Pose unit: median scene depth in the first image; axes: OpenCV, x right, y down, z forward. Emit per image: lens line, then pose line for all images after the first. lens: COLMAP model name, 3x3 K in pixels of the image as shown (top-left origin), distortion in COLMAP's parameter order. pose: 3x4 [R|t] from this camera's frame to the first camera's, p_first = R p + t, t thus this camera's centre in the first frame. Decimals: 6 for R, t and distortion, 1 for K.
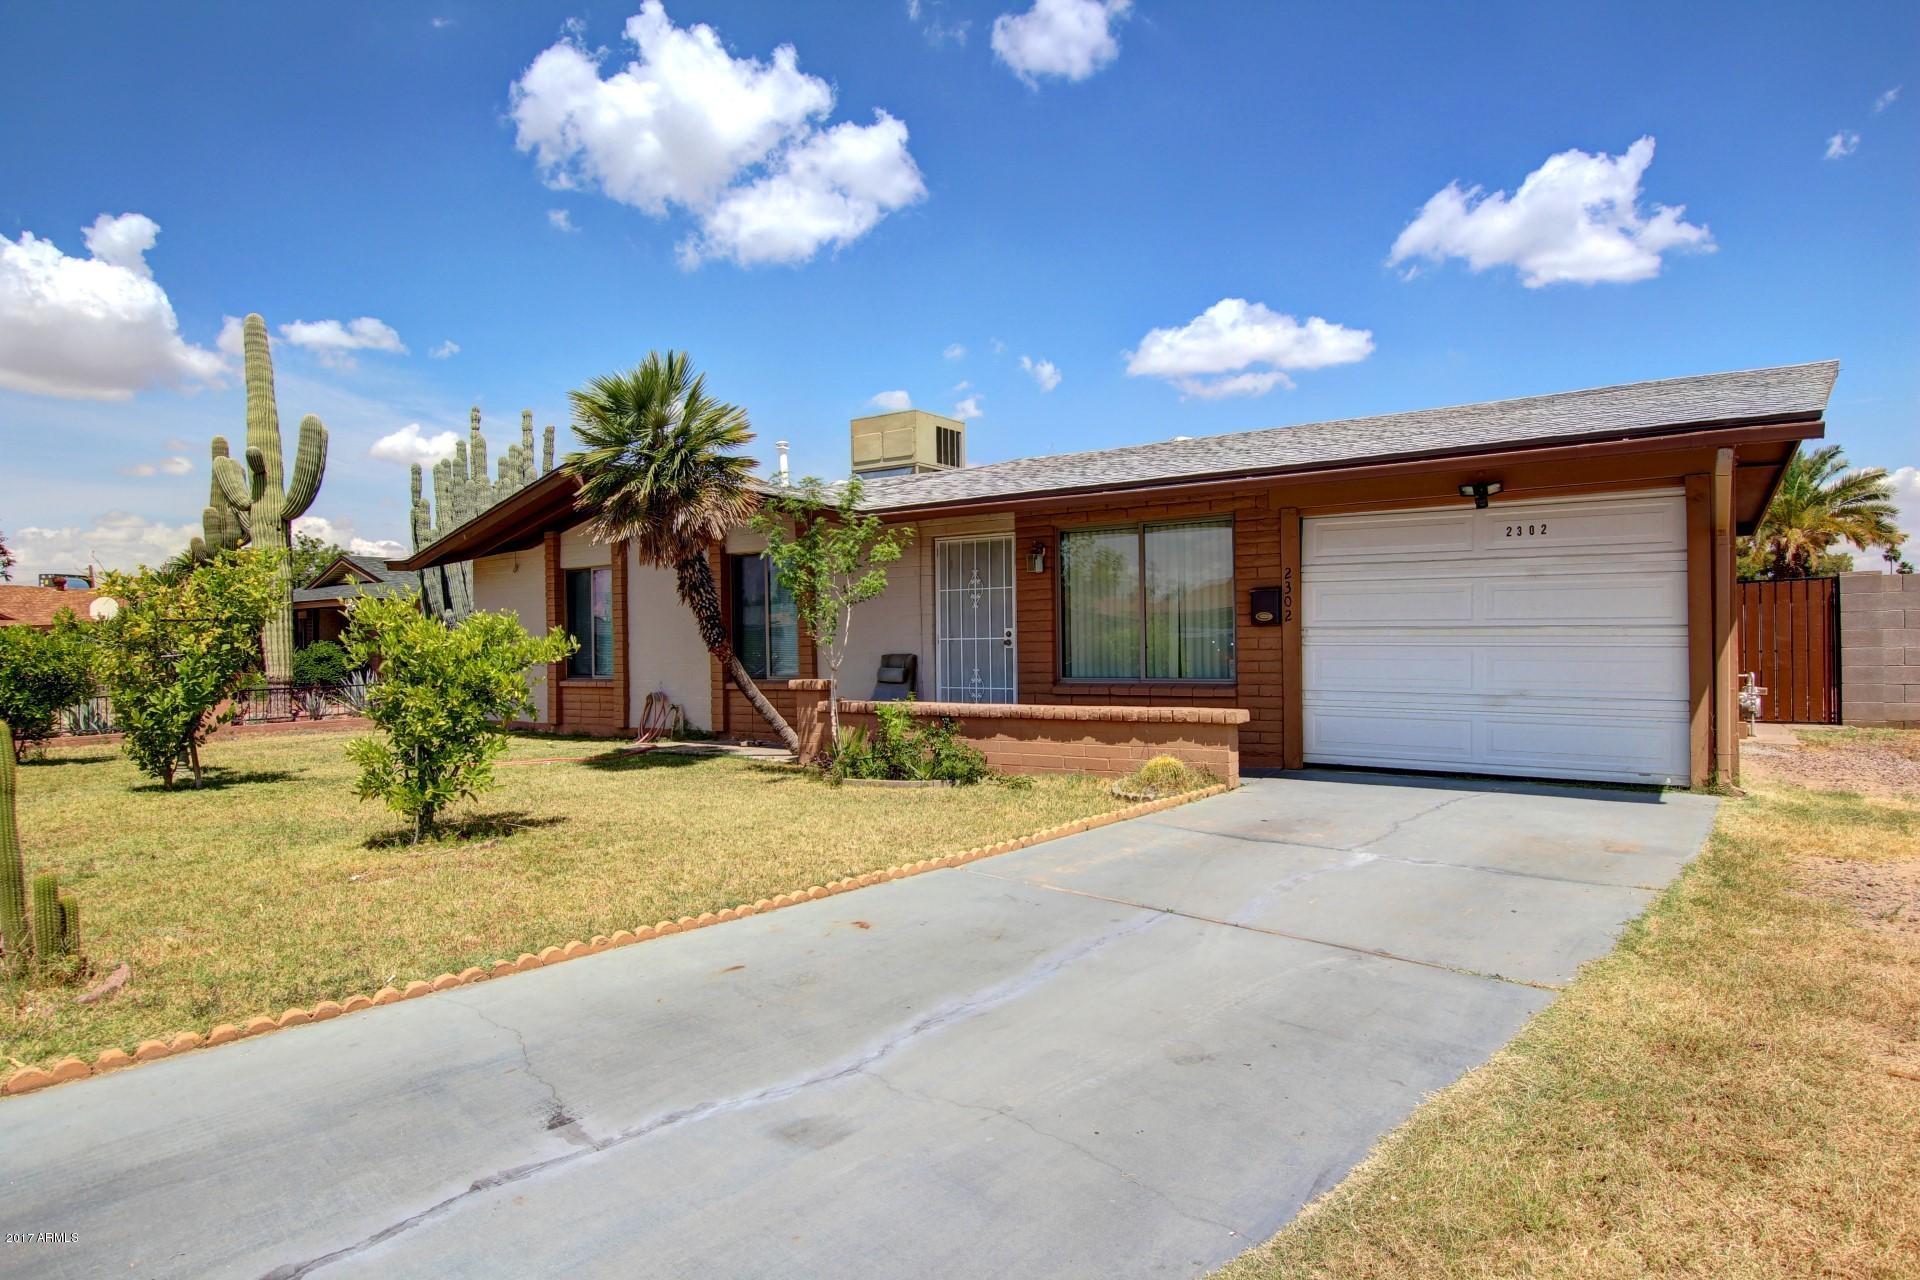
lens RADIAL K [[1134.5, 0, 959.8], [0, 1134.5, 643.3], [0, 0, 1]] dist [-0.023805, -0.000115]
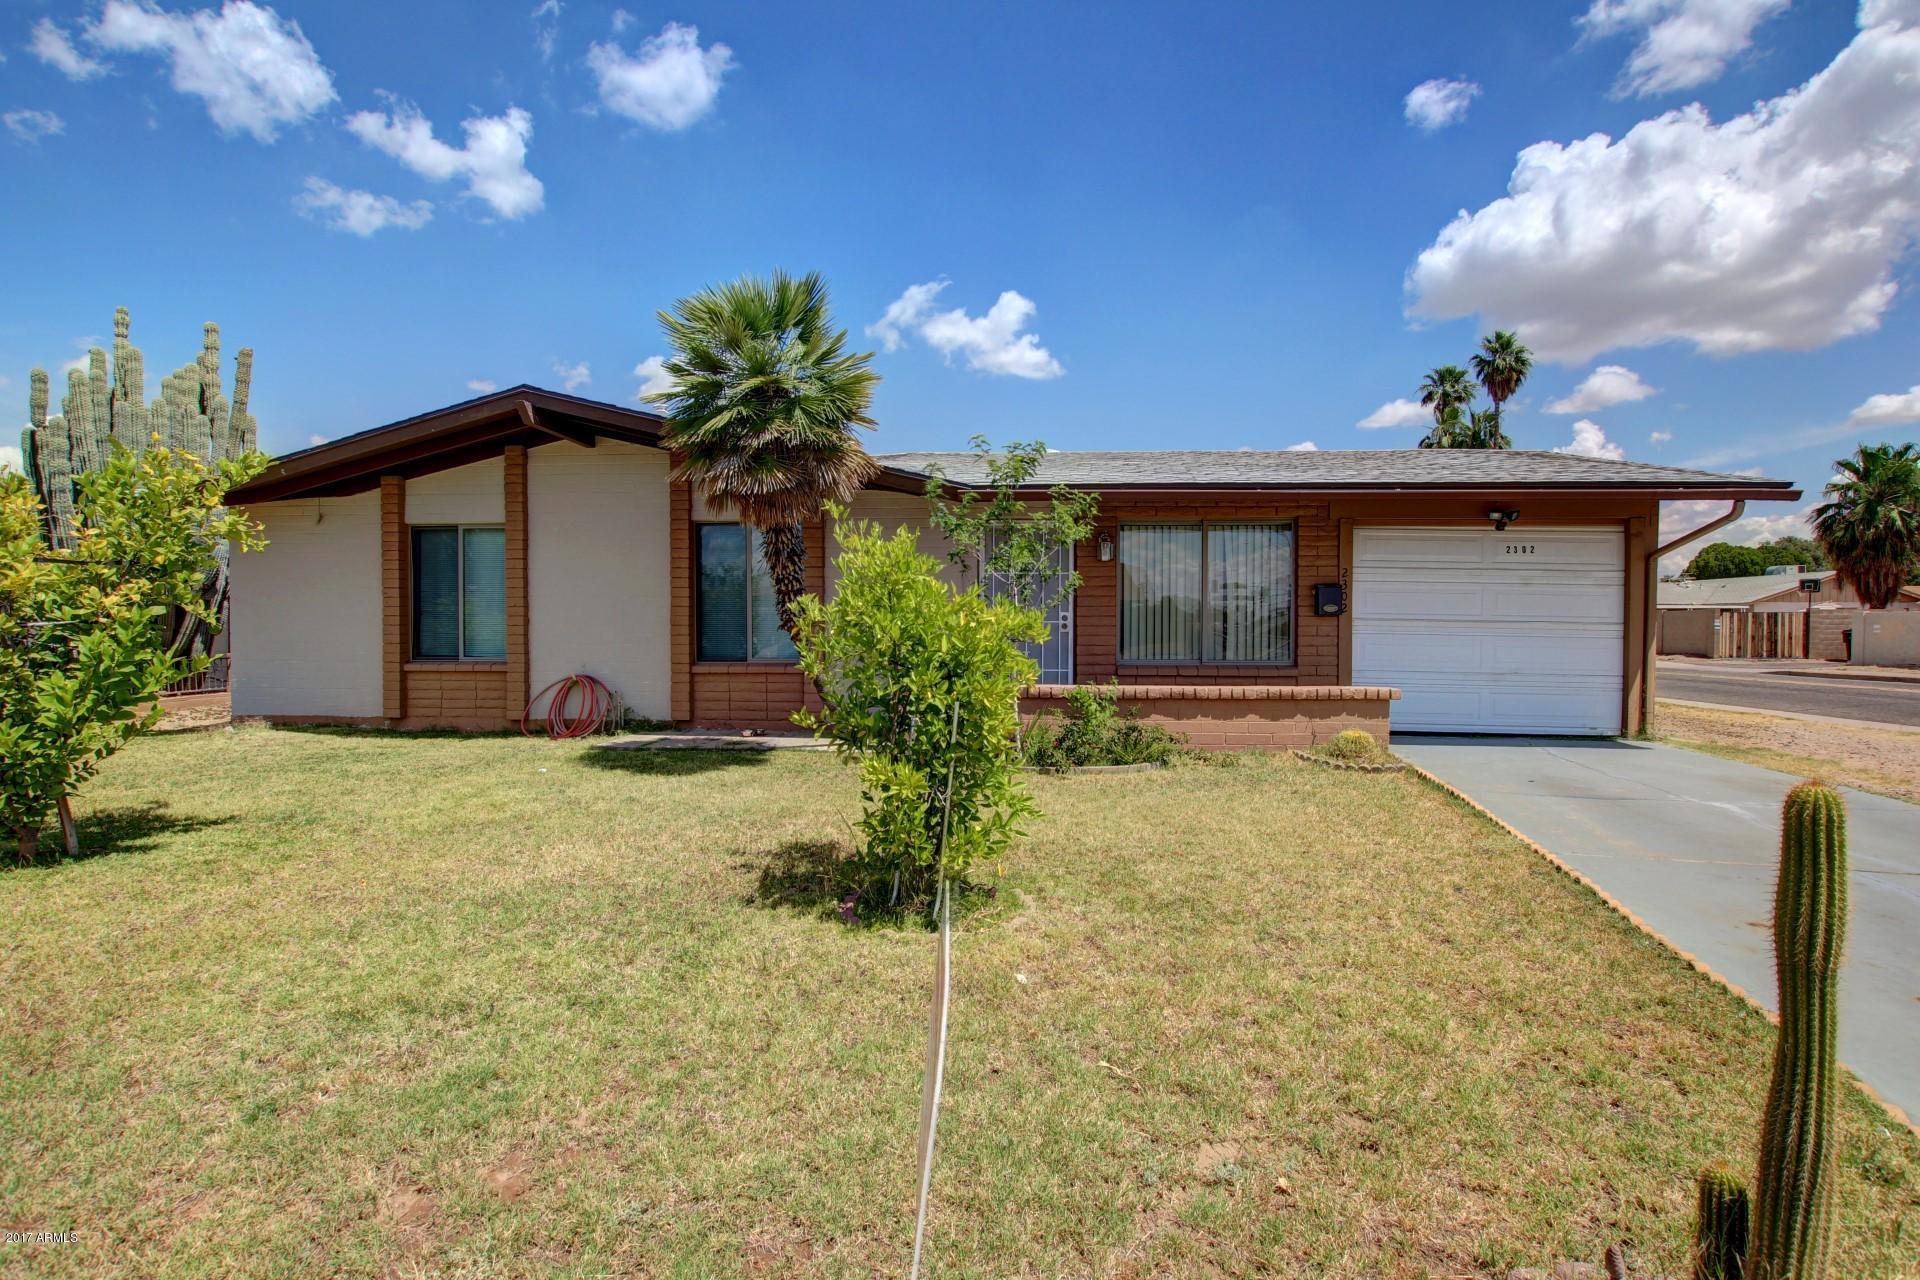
lens RADIAL K [[904.6, 0, 956.7], [0, 904.6, 640.1], [0, 0, 1]] dist [-0.024381, -0.000457]
pose [[0.850830, 0.010360, 0.525339, -0.520772], [-0.015800, 0.999858, 0.005872, 0.009695], [-0.525203, -0.013296, 0.850873, 0.373086]]
